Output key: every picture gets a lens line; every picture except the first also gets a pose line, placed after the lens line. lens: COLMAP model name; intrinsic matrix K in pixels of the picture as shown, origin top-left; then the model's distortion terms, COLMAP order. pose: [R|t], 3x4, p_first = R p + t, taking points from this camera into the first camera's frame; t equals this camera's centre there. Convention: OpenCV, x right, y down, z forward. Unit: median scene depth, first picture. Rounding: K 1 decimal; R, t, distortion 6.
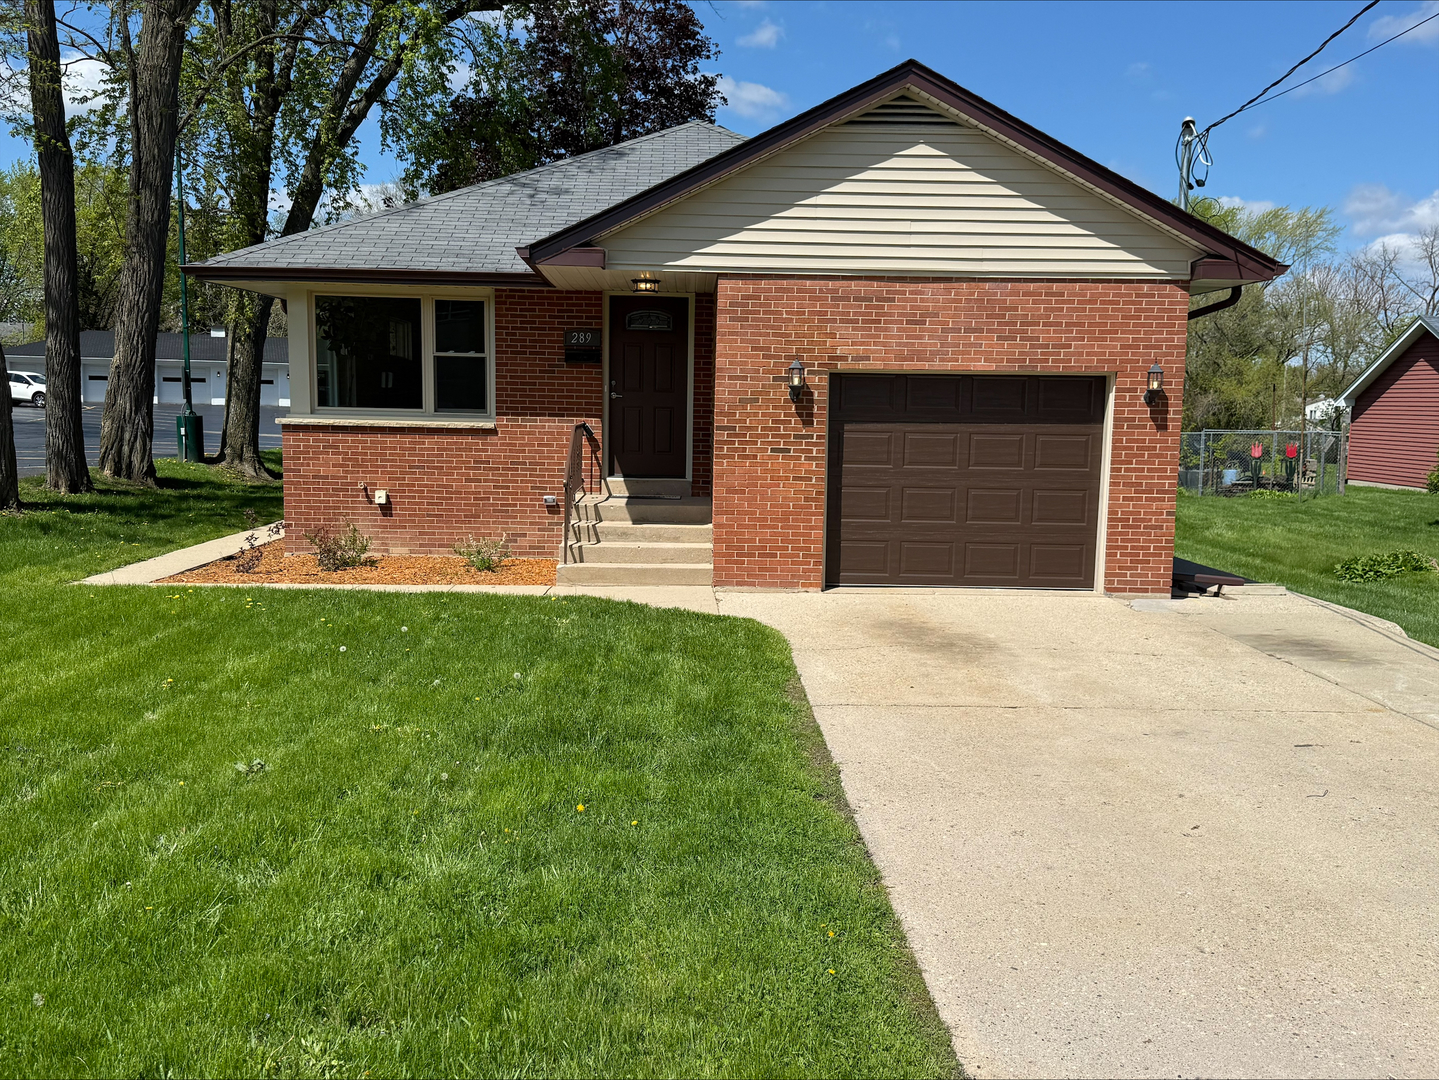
lens RADIAL K [[1329.4, 0, 717.1], [0, 1329.4, 542.7], [0, 0, 1]] dist [0.129532, 0.000000]
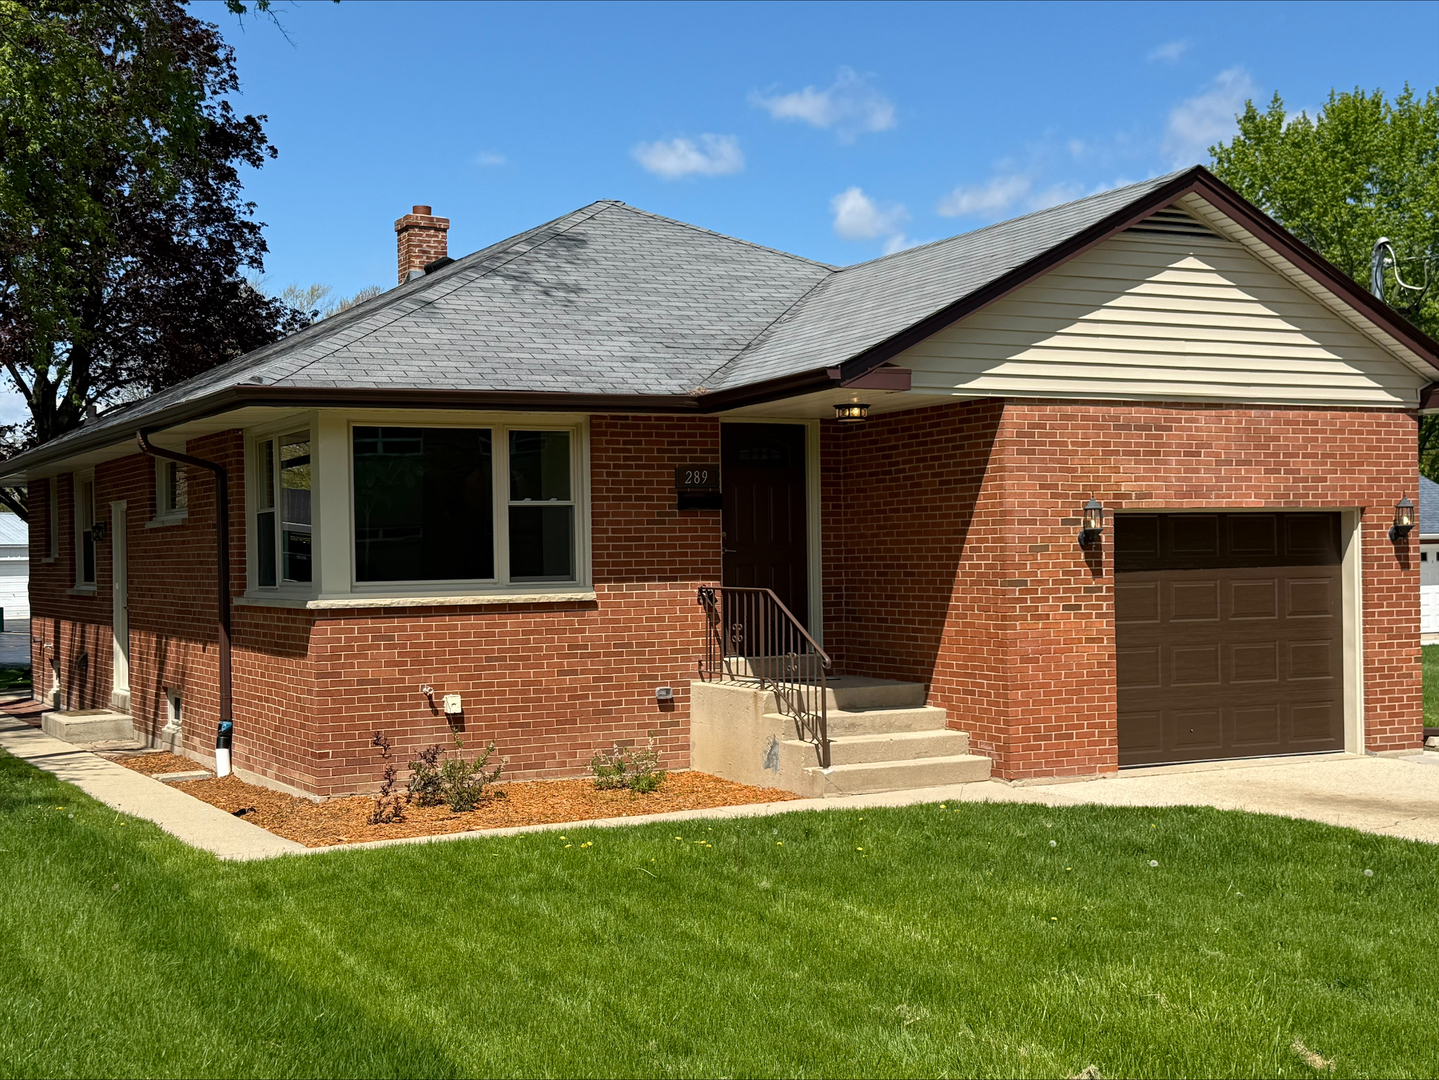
lens RADIAL K [[1866.3, 0, 717.4], [0, 1866.3, 544.3], [0, 0, 1]] dist [0.141460, 0.000000]
pose [[0.893725, -0.030061, 0.447607, -0.650456], [0.079978, 0.992445, -0.093038, -0.016940], [-0.441429, 0.118949, 0.889377, 0.054460]]
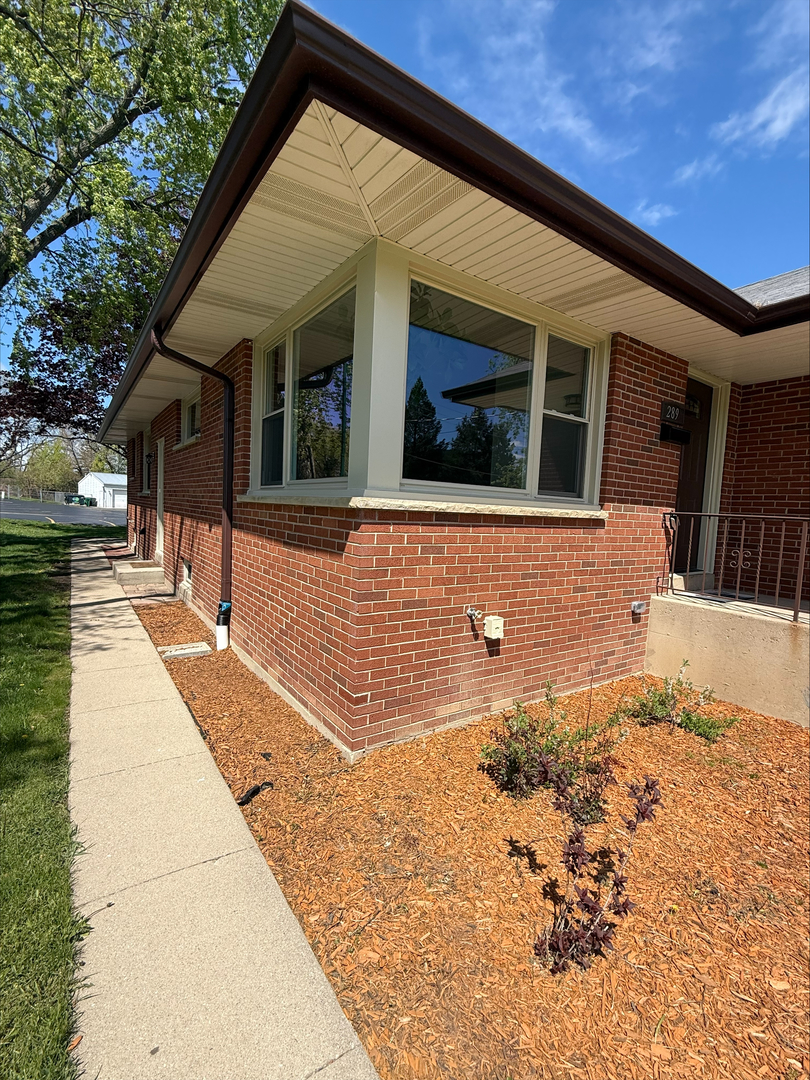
lens RADIAL K [[480.8, 0, 406.0], [0, 480.8, 539.5], [0, 0, 1]] dist [0.000385, -0.000082]
pose [[0.836378, -0.013339, 0.547990, -0.467477], [0.025187, 0.999583, -0.014111, -0.083730], [-0.547574, 0.025604, 0.836366, 0.958119]]
